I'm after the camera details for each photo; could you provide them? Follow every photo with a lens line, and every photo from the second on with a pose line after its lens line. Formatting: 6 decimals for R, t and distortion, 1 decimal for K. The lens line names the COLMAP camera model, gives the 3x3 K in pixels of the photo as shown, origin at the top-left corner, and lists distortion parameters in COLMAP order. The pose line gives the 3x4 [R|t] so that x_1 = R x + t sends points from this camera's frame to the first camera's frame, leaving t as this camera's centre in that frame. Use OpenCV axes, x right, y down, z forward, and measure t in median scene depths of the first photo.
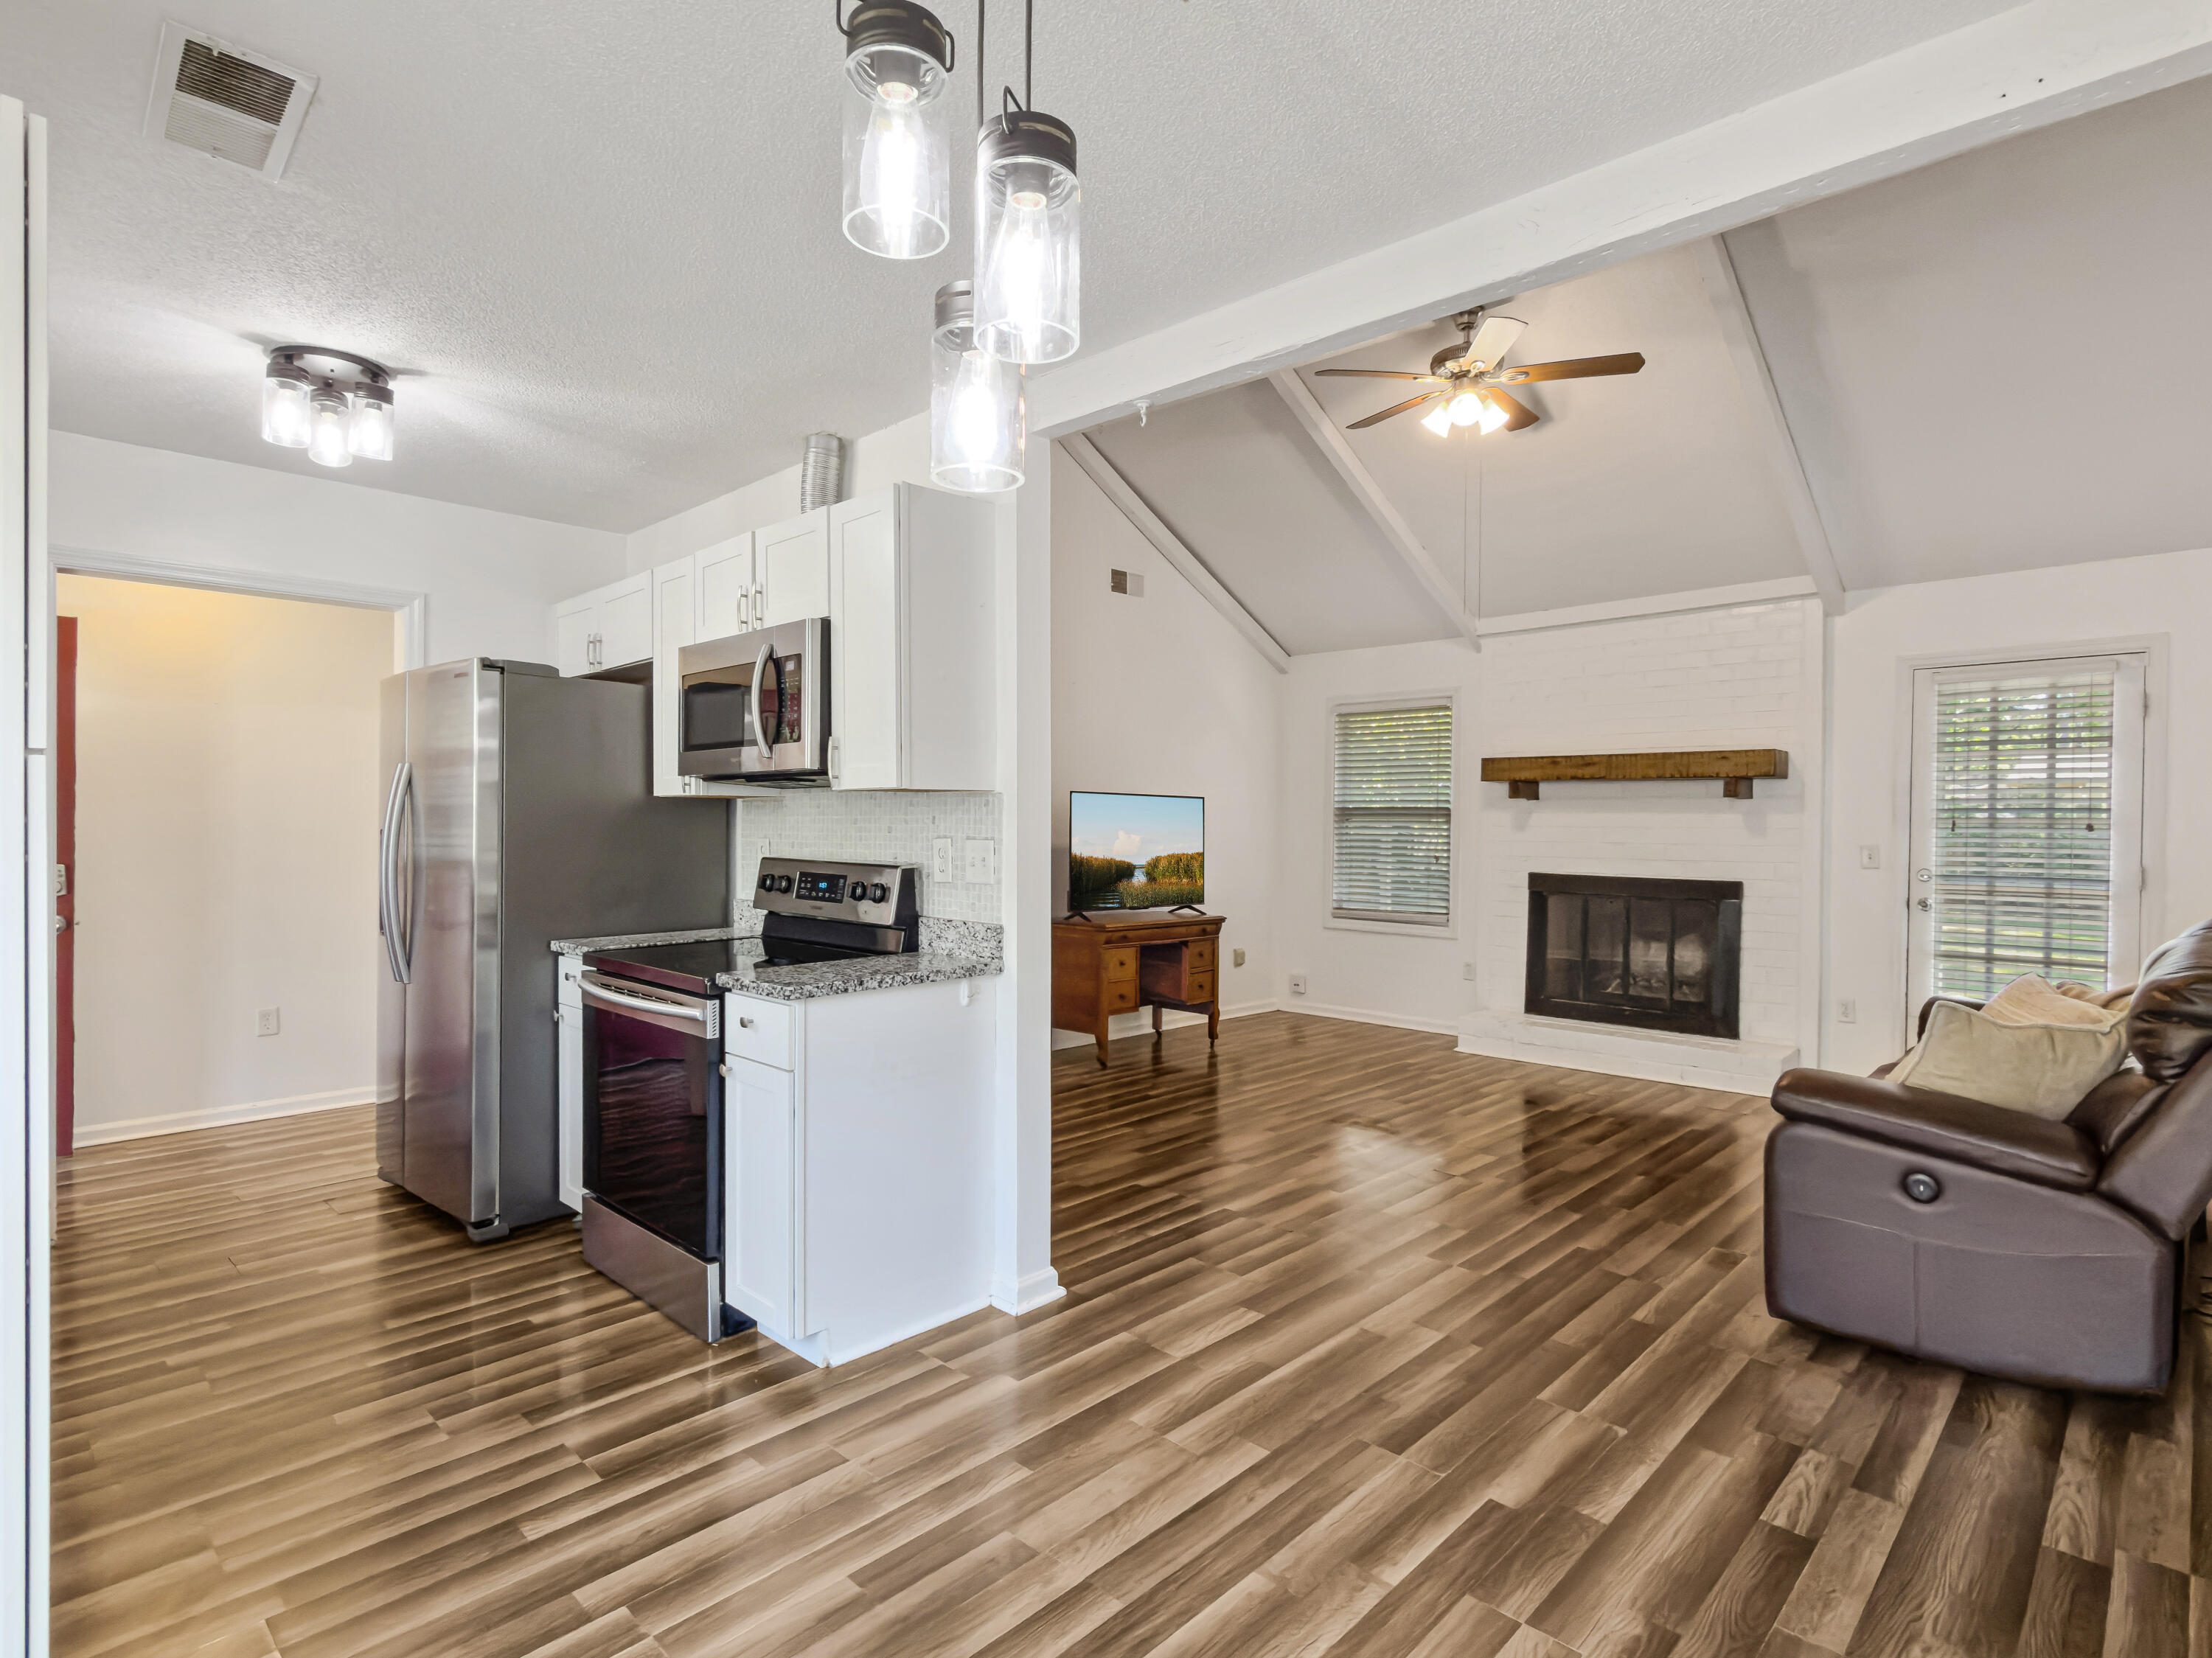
lens RADIAL K [[1140.9, 0, 1106.0], [0, 1140.9, 829.0], [0, 0, 1]] dist [0.008632, 0.000766]
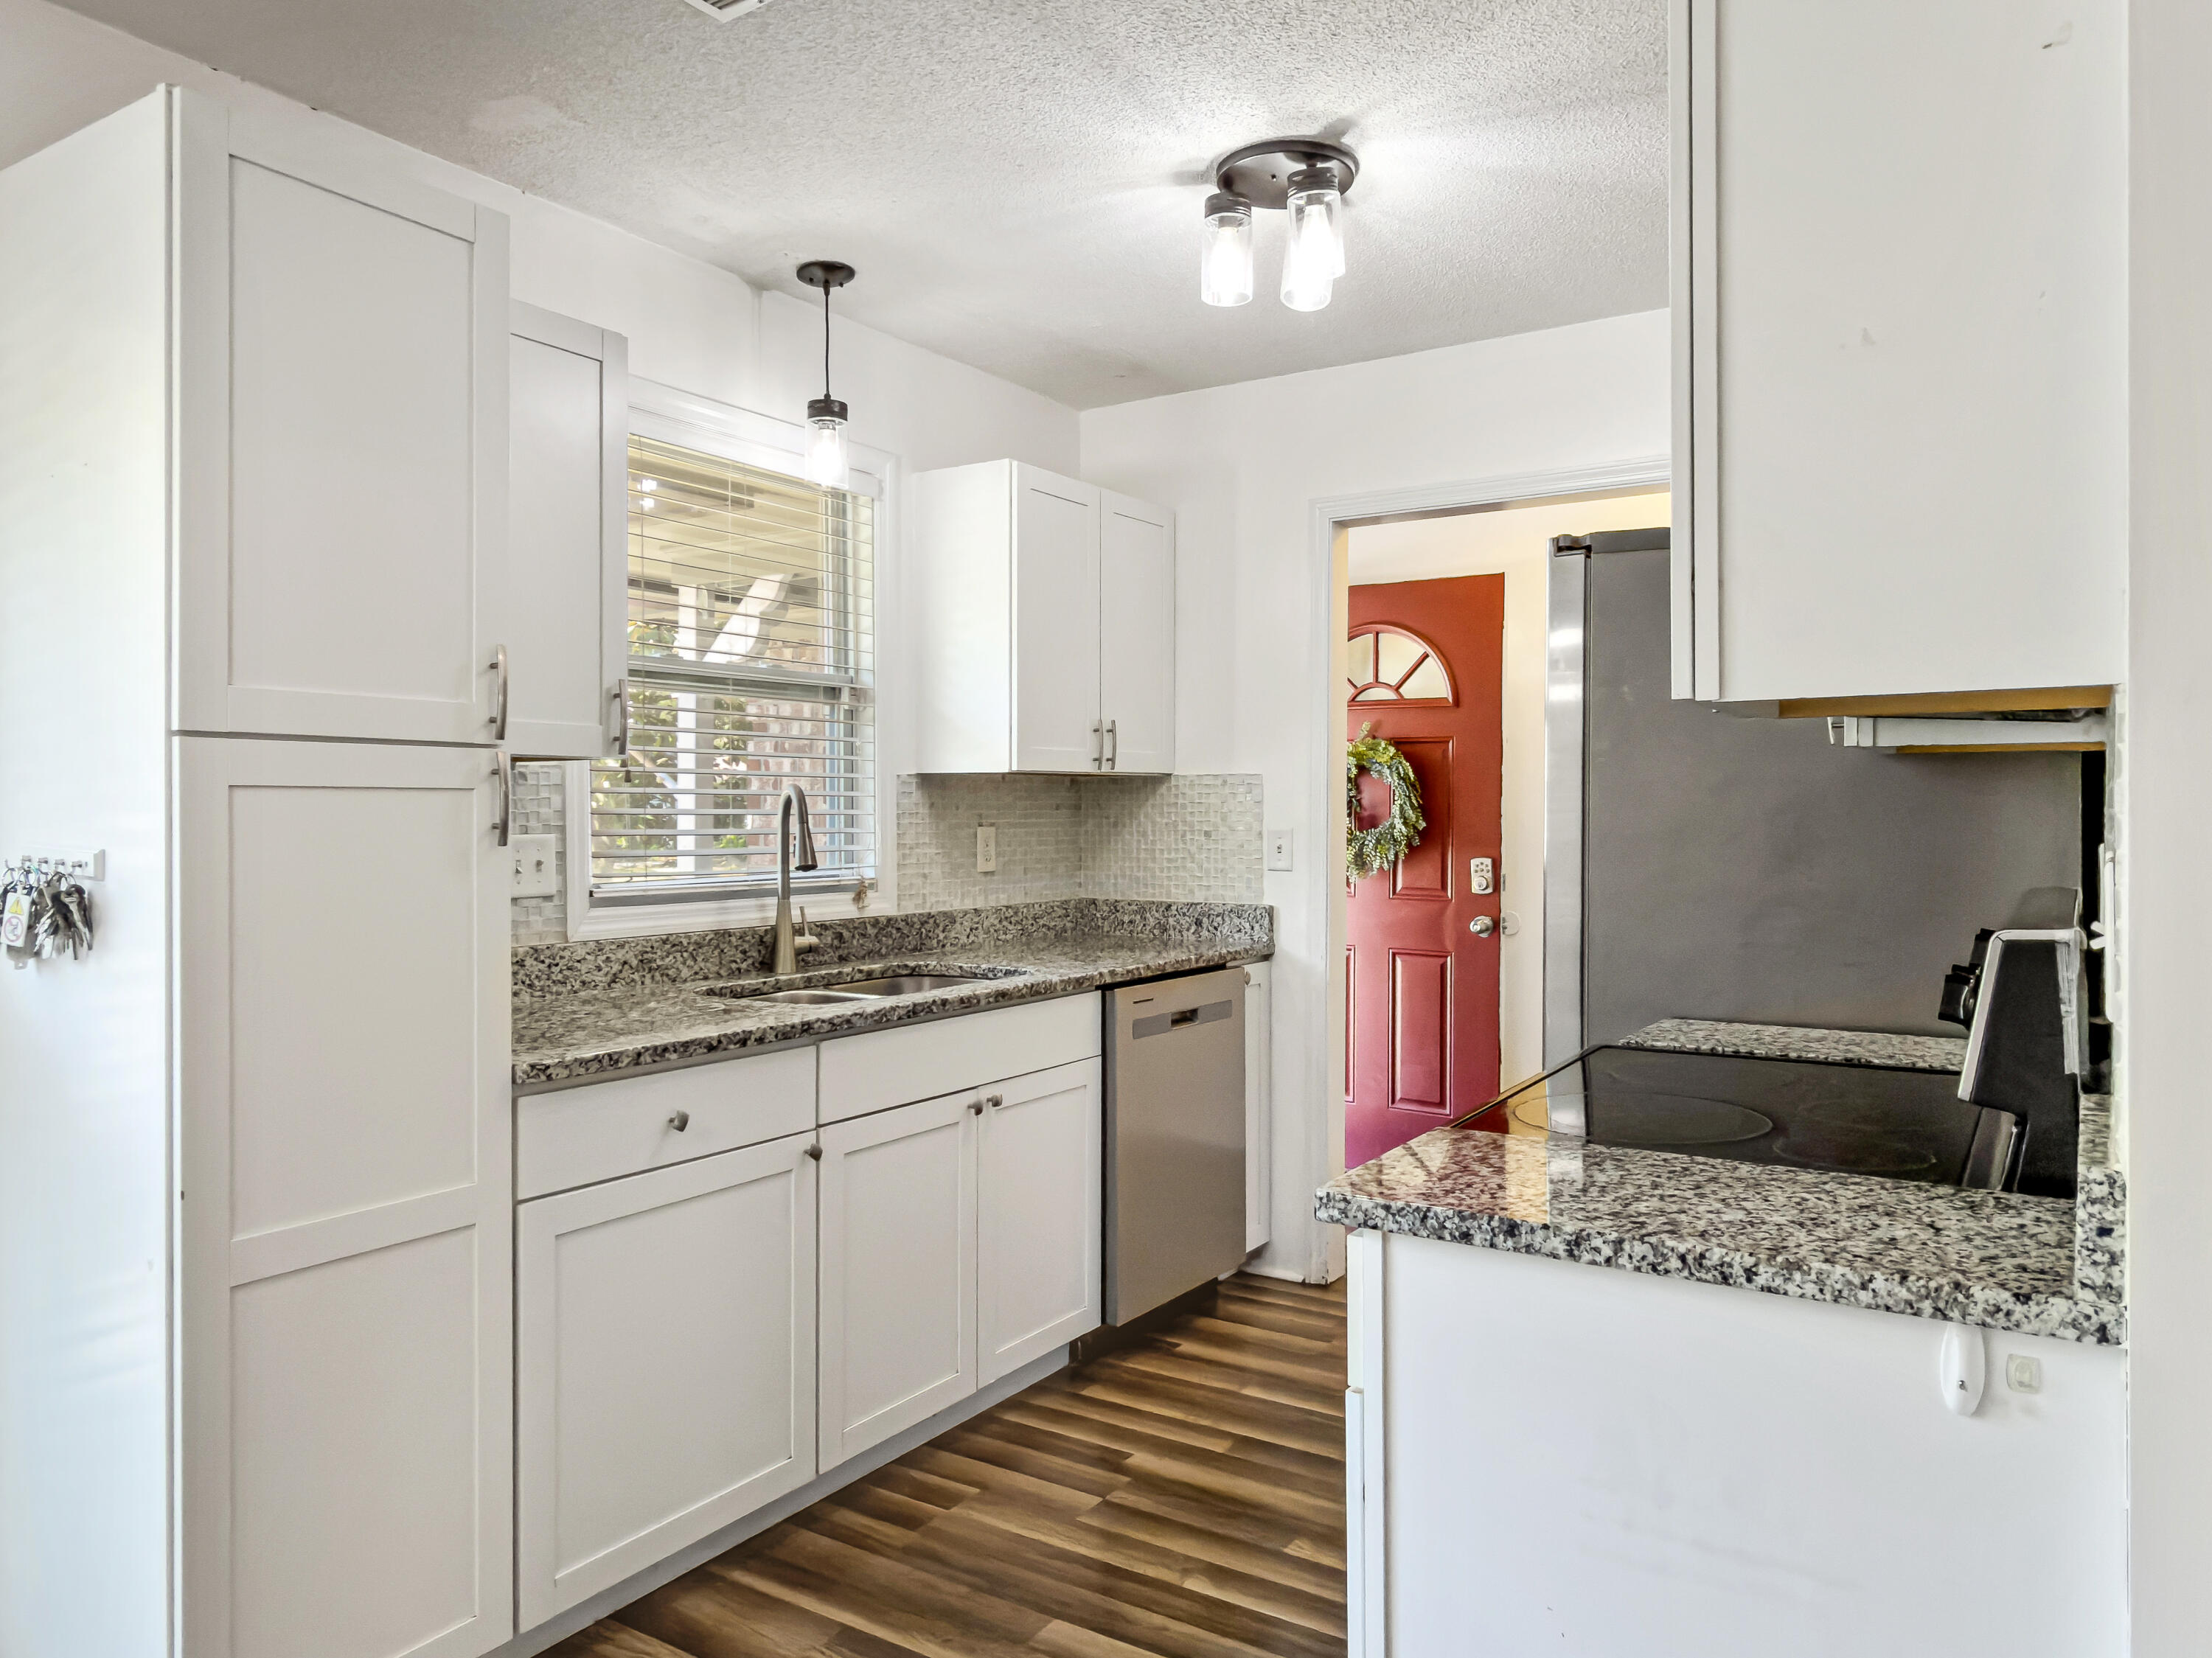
lens RADIAL K [[1488.7, 0, 1097.3], [0, 1488.7, 821.5], [0, 0, 1]] dist [-0.002312, -0.000413]
pose [[0.183408, 0.002060, -0.983035, 0.107580], [-0.005296, 0.999985, 0.001108, 0.001172], [0.983023, 0.005003, 0.183416, 0.355534]]
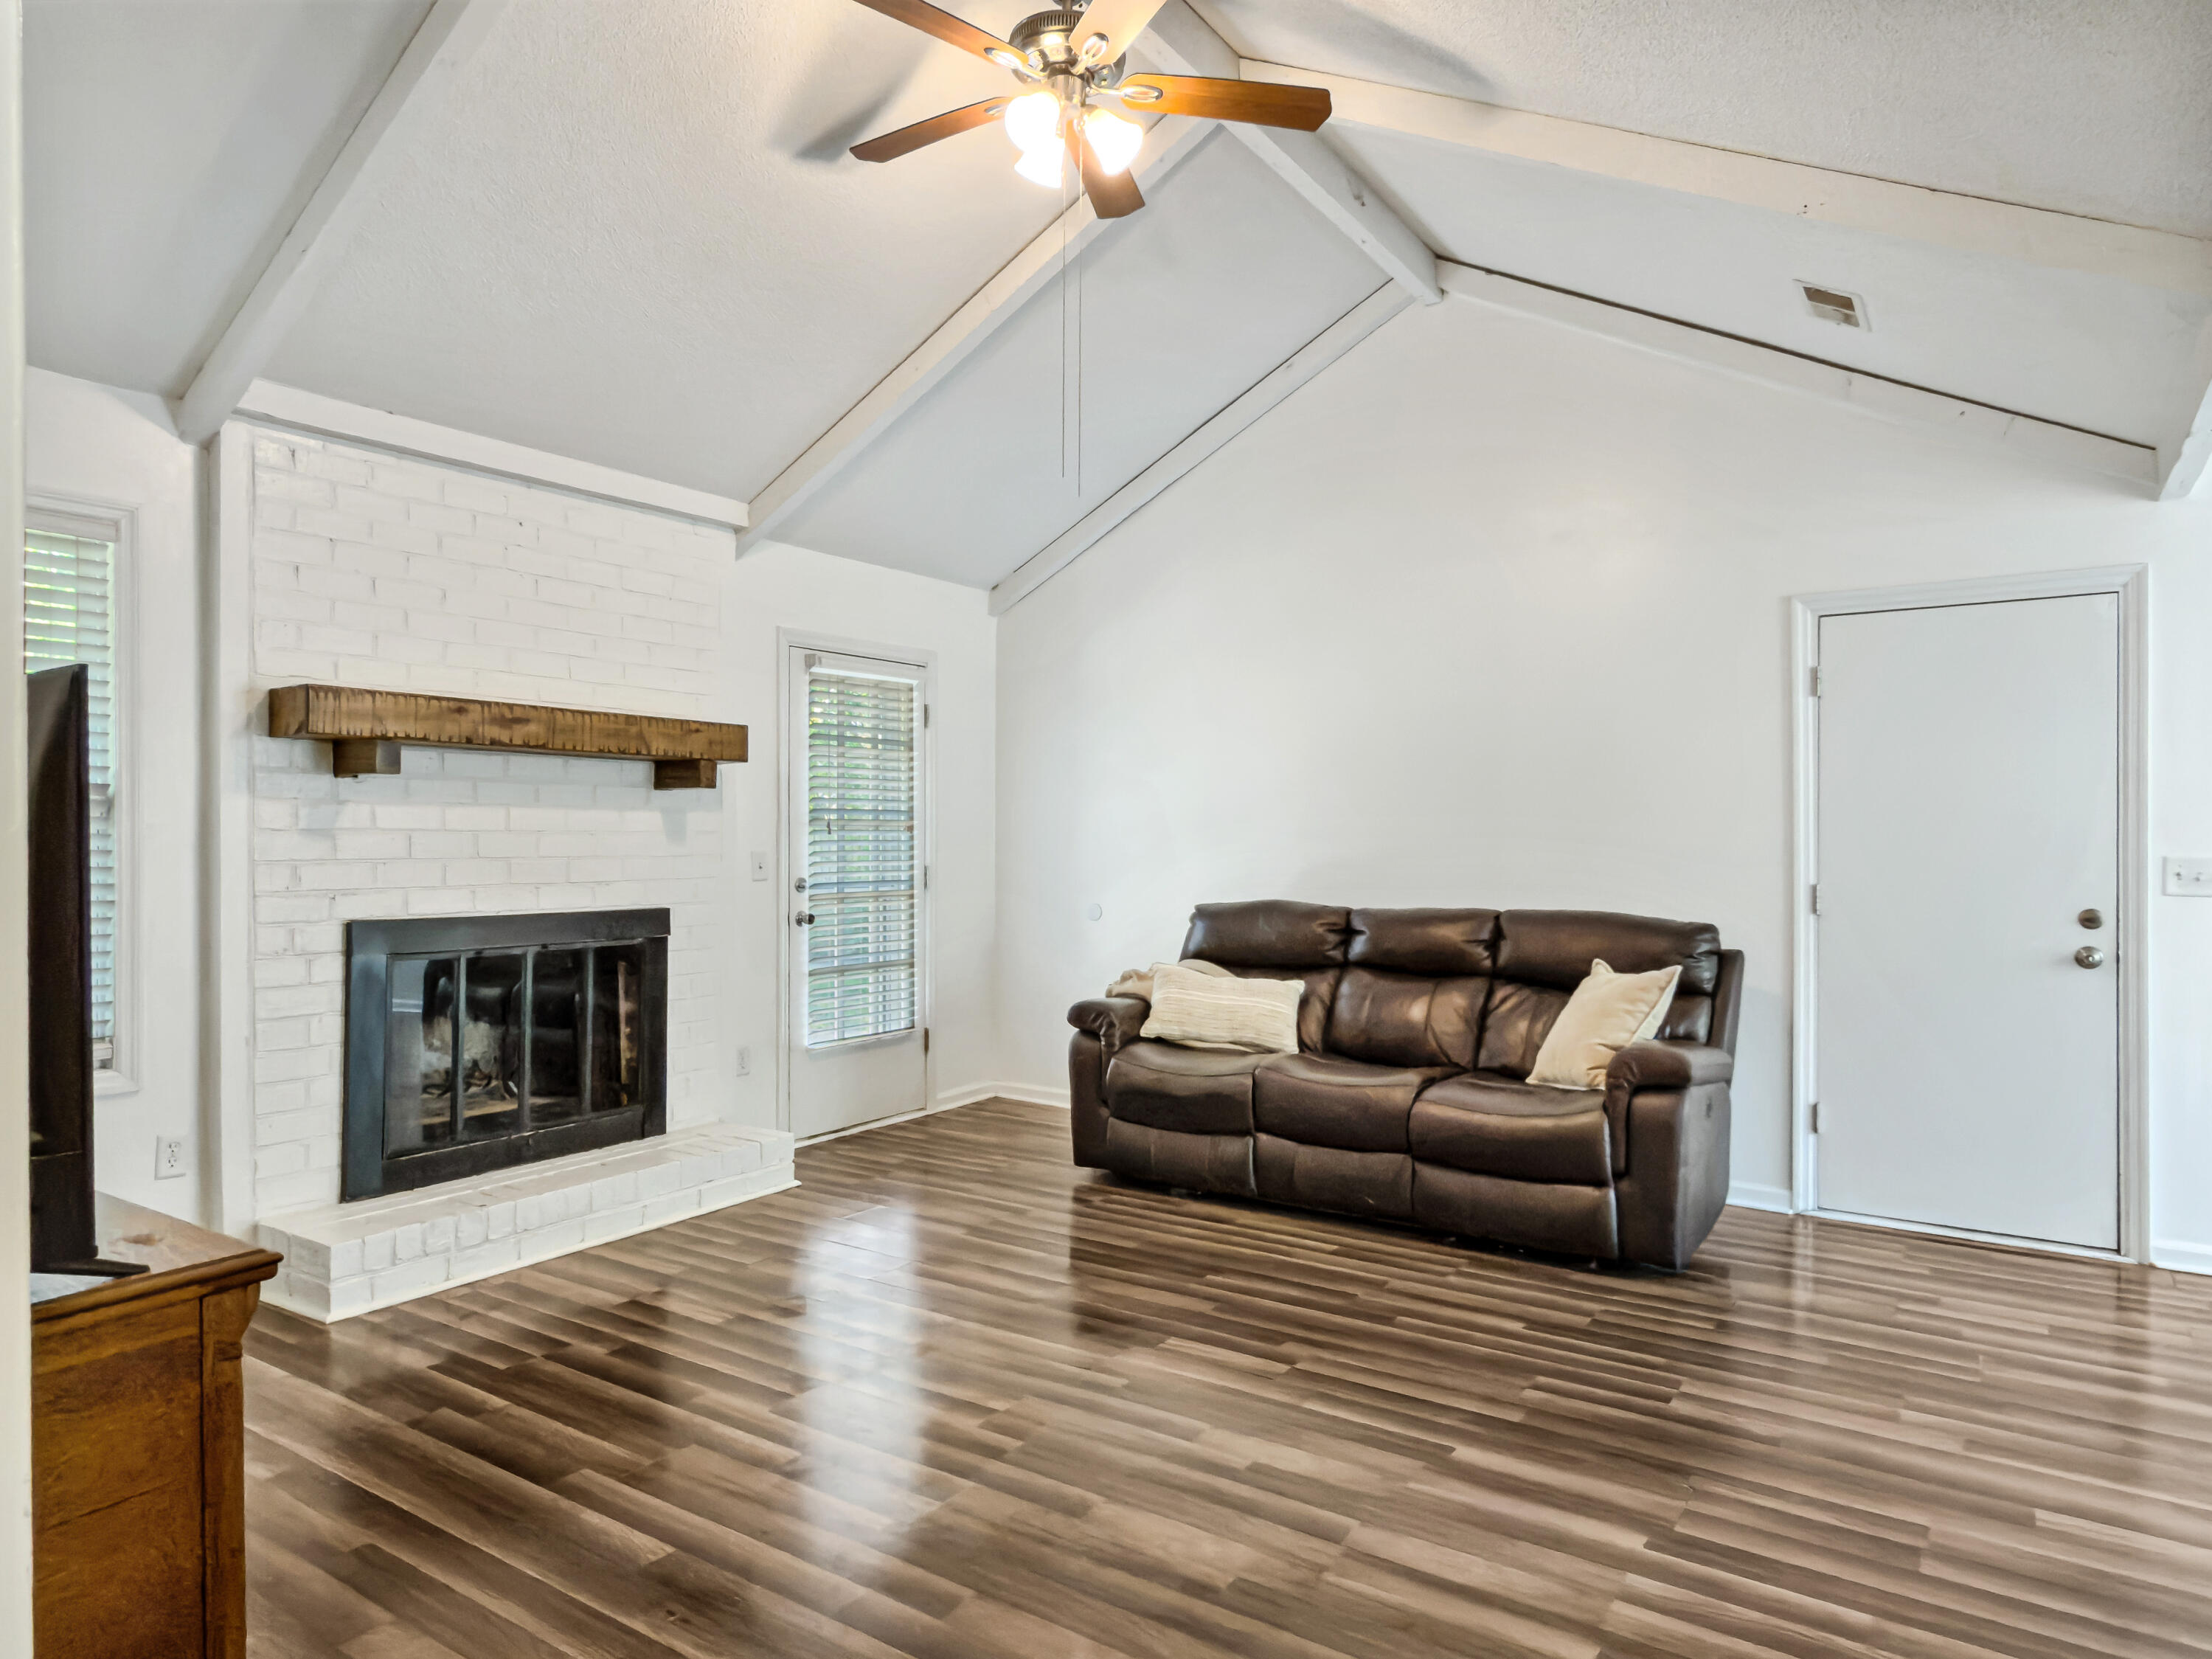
lens RADIAL K [[1349.2, 0, 1106.0], [0, 1349.2, 829.5], [0, 0, 1]] dist [0.002683, -0.000276]
pose [[-0.164454, -0.002381, 0.986382, -0.305236], [0.002258, 0.999994, 0.002790, -0.003667], [-0.986382, 0.002687, -0.164448, 0.865830]]
